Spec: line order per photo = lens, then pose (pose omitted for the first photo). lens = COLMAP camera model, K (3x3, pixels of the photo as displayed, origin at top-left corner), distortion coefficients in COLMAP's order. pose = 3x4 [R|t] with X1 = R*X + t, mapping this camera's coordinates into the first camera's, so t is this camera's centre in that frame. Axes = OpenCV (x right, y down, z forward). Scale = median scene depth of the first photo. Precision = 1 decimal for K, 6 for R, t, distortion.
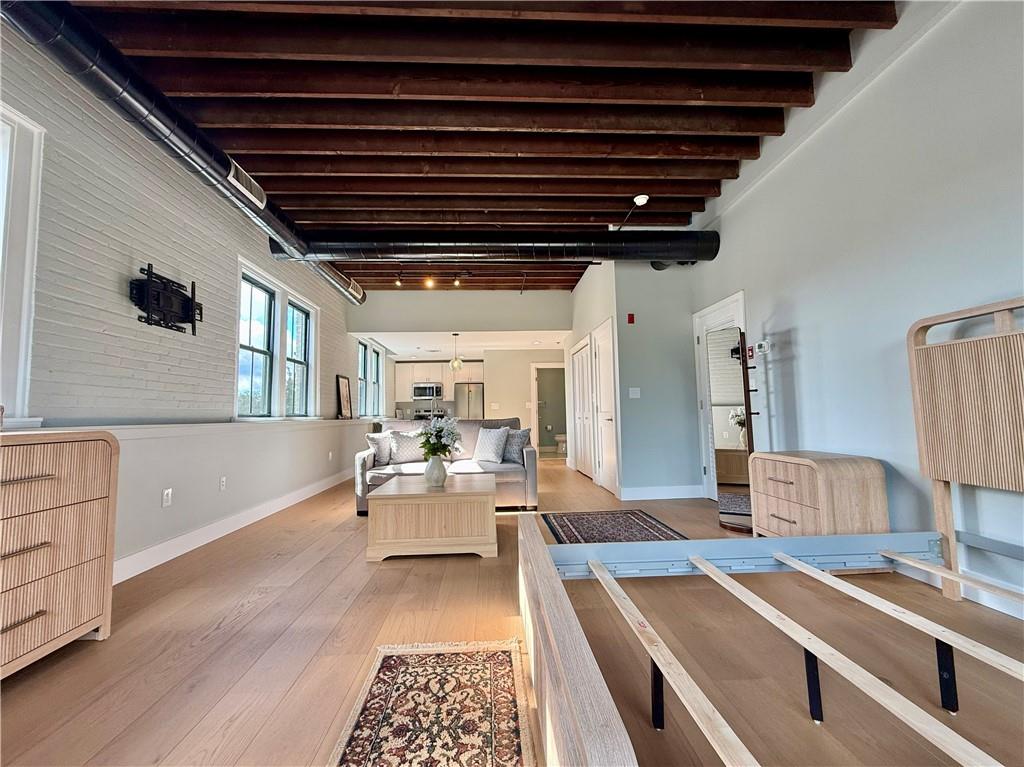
lens RADIAL K [[416.1, 0, 501.9], [0, 416.1, 382.4], [0, 0, 1]] dist [-0.001578, -0.000019]
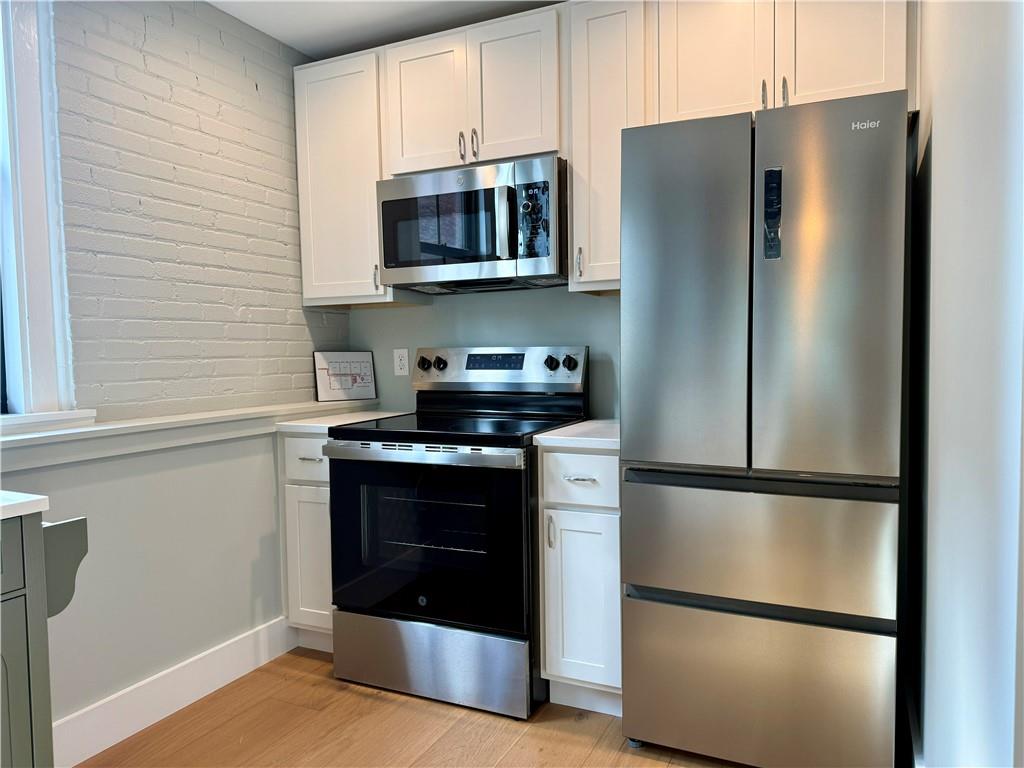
lens RADIAL K [[719.4, 0, 513.2], [0, 719.4, 386.4], [0, 0, 1]] dist [0.004284, -0.008929]
pose [[0.884628, 0.021507, -0.465801, -0.143167], [0.042375, 0.991095, 0.126236, 0.138903], [0.464368, -0.131410, 0.875839, 2.364161]]
